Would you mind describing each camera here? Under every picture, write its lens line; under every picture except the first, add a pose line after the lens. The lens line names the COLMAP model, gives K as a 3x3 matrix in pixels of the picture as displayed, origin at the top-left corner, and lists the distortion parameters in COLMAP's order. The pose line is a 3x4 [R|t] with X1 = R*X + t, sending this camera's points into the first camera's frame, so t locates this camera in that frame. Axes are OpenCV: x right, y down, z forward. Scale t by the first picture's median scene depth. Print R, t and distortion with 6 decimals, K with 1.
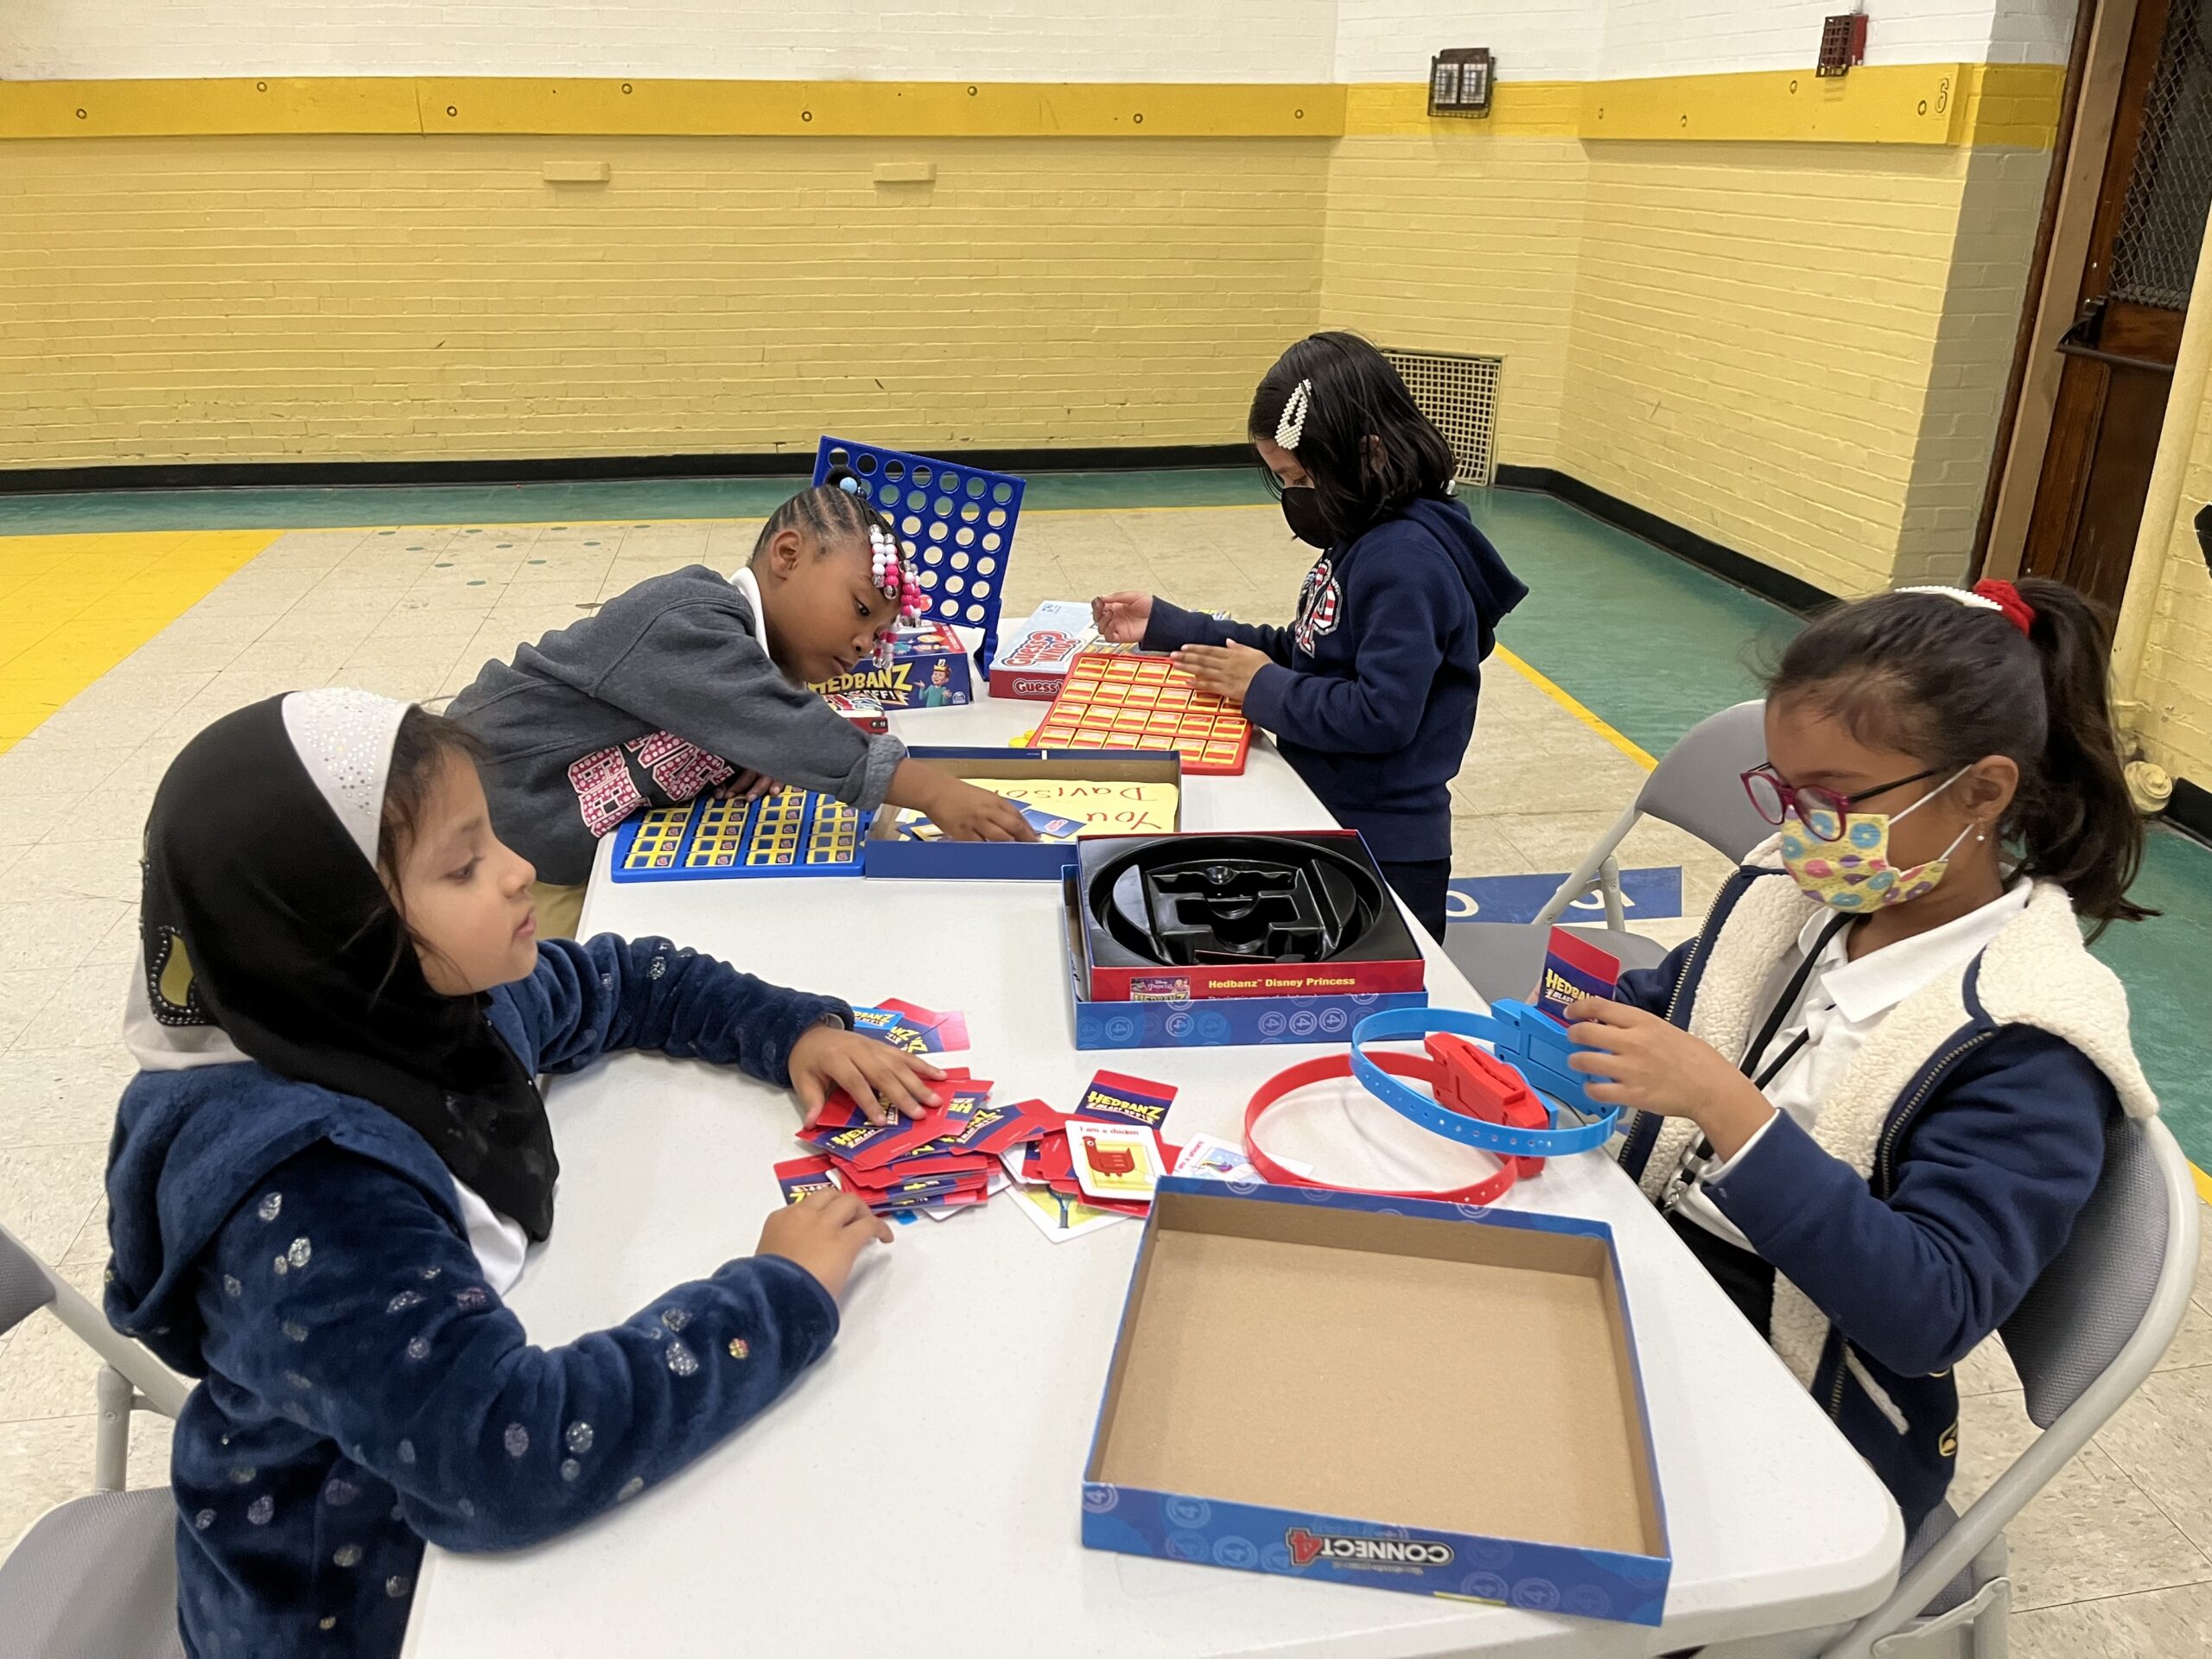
lens RADIAL K [[1680.0, 0, 1103.4], [0, 1680.0, 825.3], [0, 0, 1]] dist [0.060639, -0.087435]
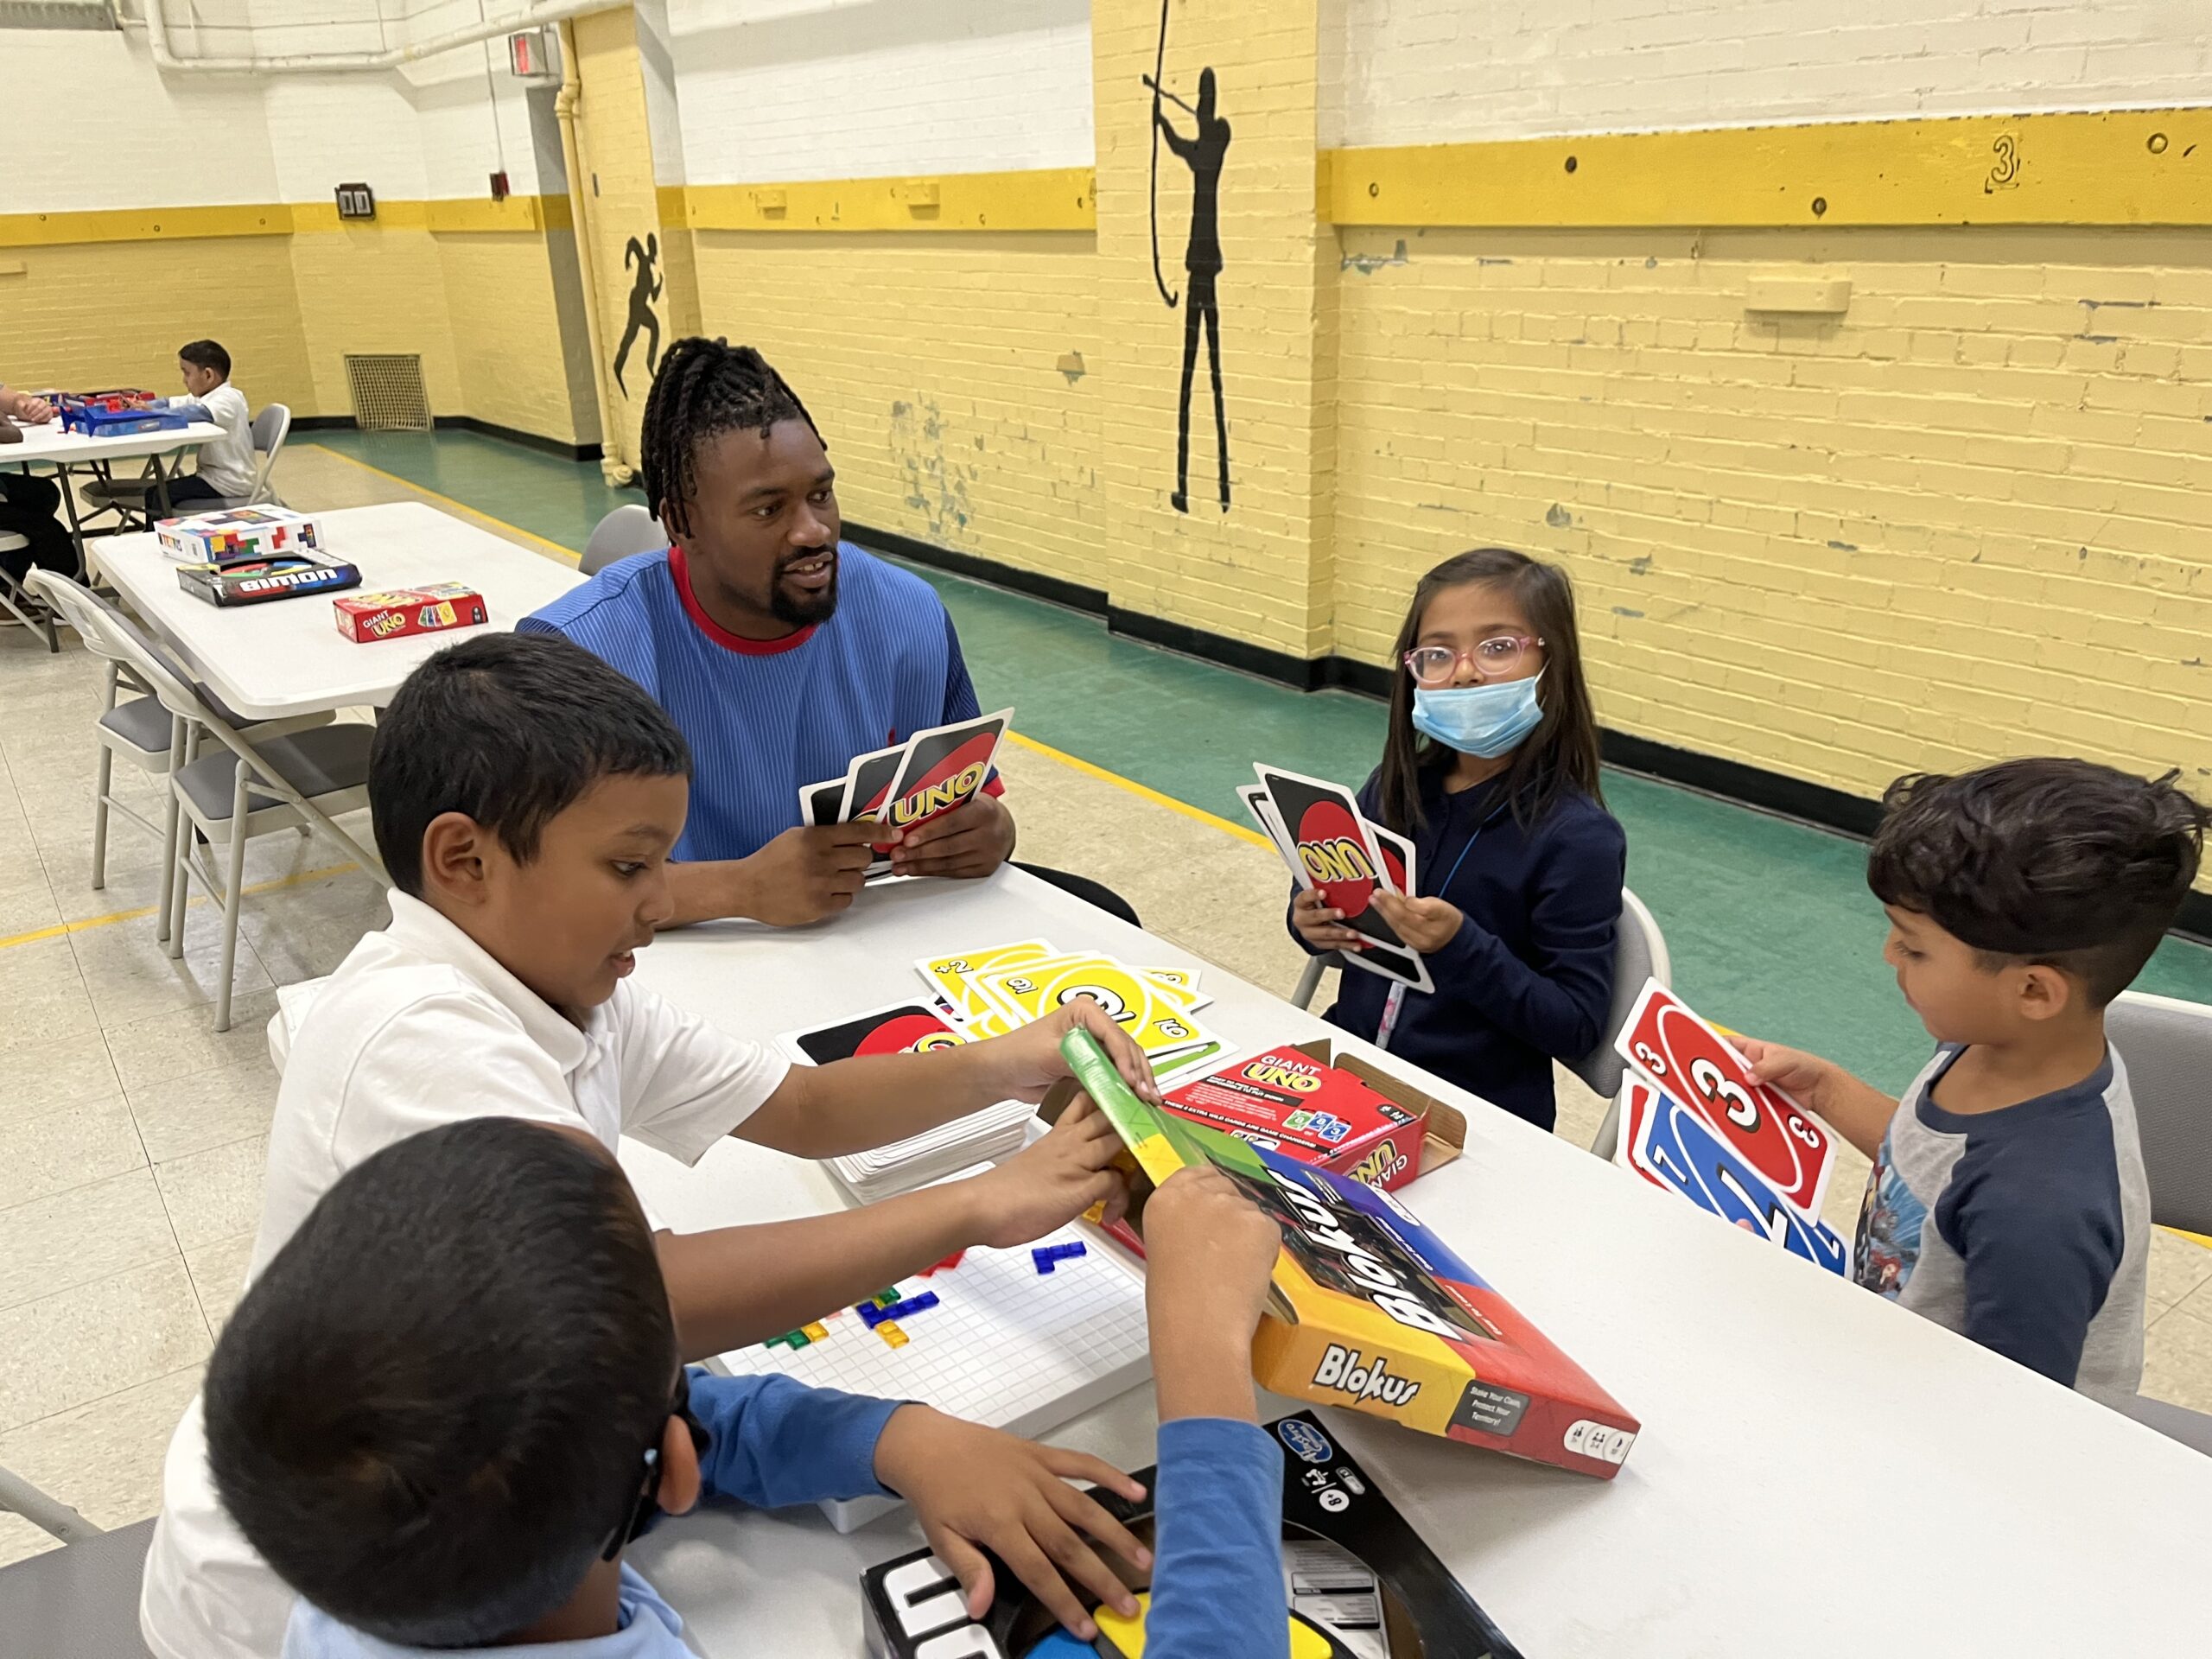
lens RADIAL K [[1680.0, 0, 1093.2], [0, 1680.0, 836.8], [0, 0, 1]] dist [0.060639, -0.087435]
pose [[0.894985, -0.184808, 0.406015, 0.057993], [0.199192, 0.979936, 0.006960, 0.350796], [-0.399155, 0.074646, 0.913840, -0.873348]]
